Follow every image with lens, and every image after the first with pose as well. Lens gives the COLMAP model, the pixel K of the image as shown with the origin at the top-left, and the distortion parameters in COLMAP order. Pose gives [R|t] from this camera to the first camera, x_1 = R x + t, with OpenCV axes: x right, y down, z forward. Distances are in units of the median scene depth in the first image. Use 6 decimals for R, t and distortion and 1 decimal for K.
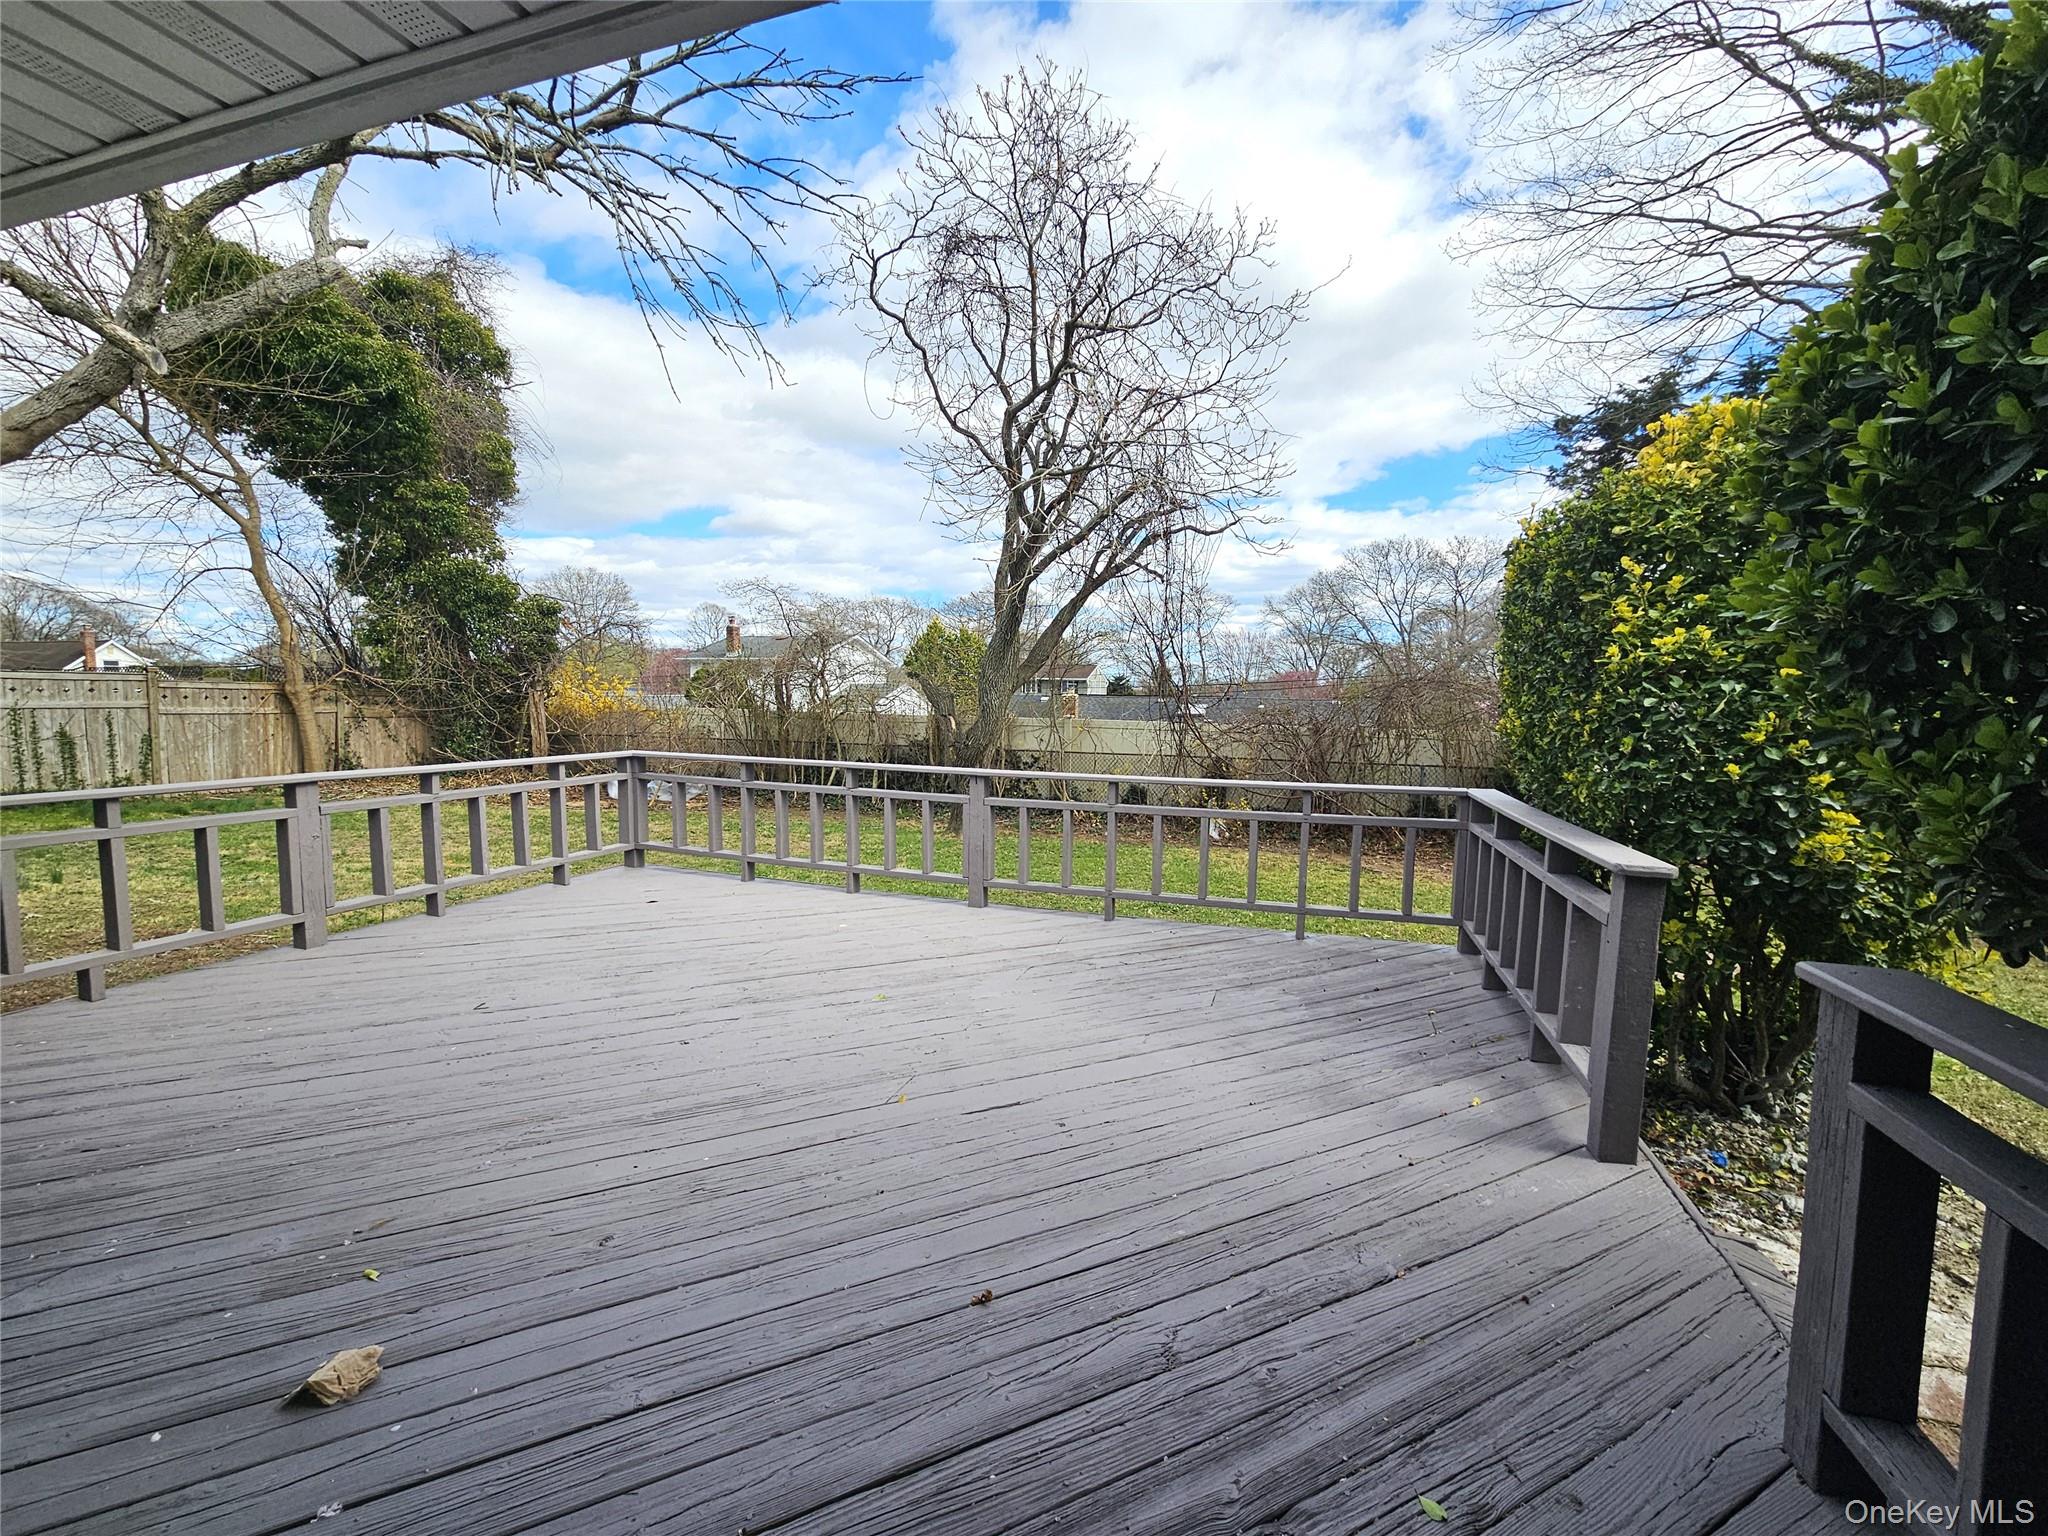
lens RADIAL K [[837.4, 0, 1017.7], [0, 837.4, 770.2], [0, 0, 1]] dist [-0.000185, -0.000107]
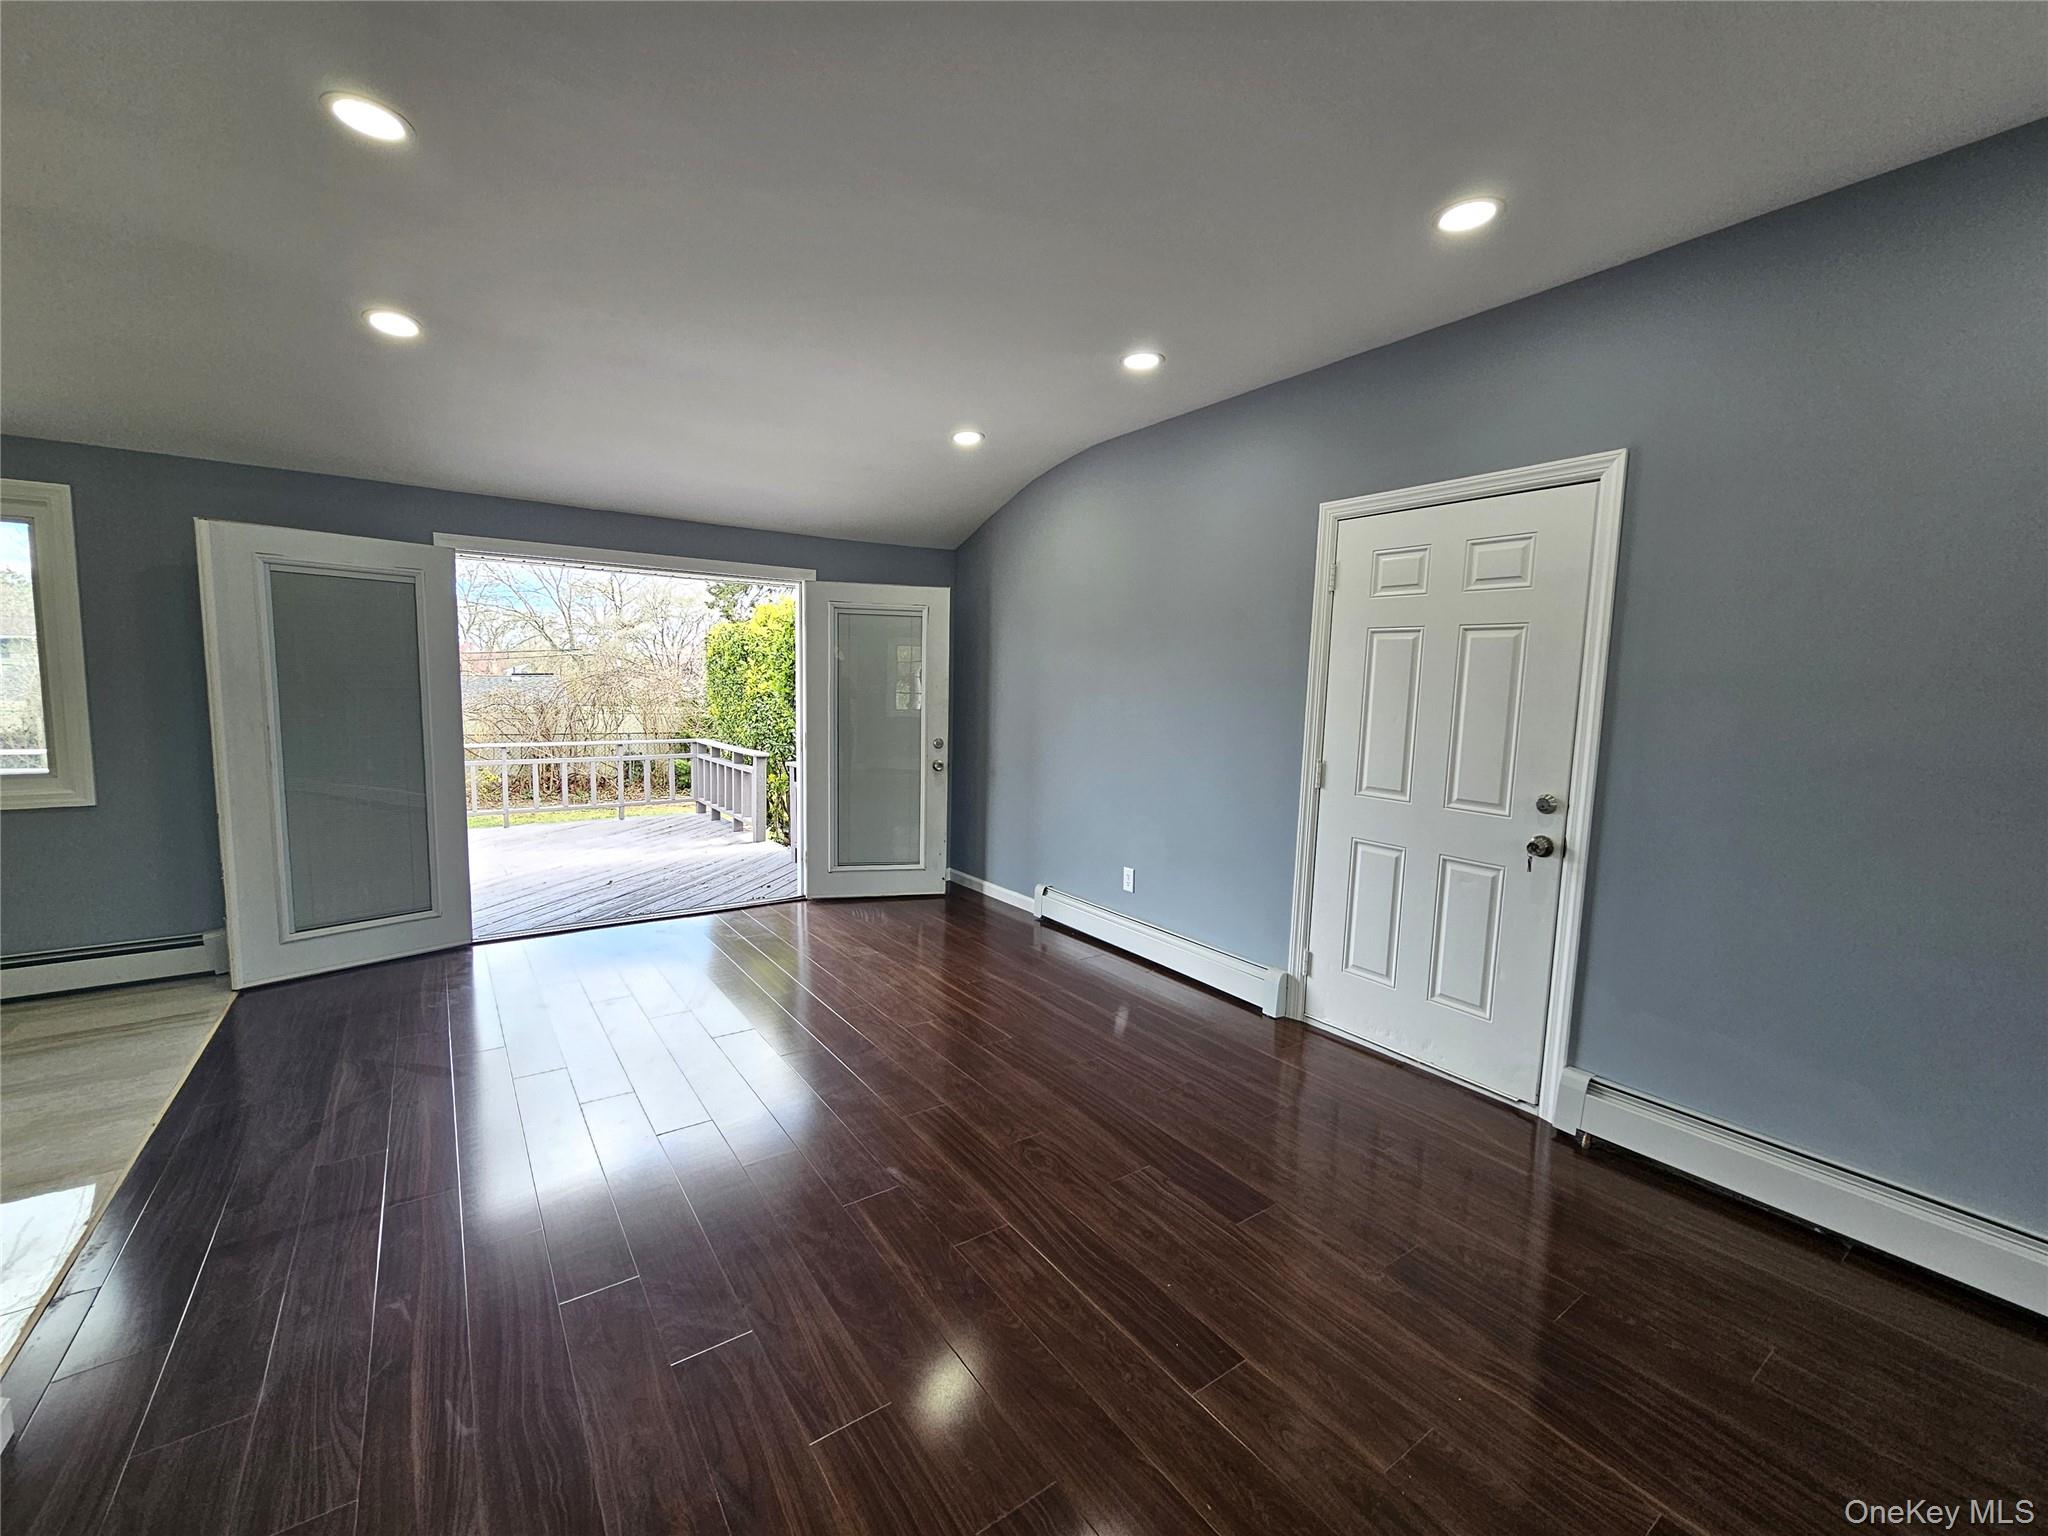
lens RADIAL K [[837.4, 0, 1017.7], [0, 837.4, 770.2], [0, 0, 1]] dist [-0.000185, -0.000107]
pose [[0.590382, -0.085732, 0.802558, -1.047305], [0.057417, 0.996285, 0.064190, 0.015667], [-0.805079, 0.008184, 0.593111, -1.414616]]
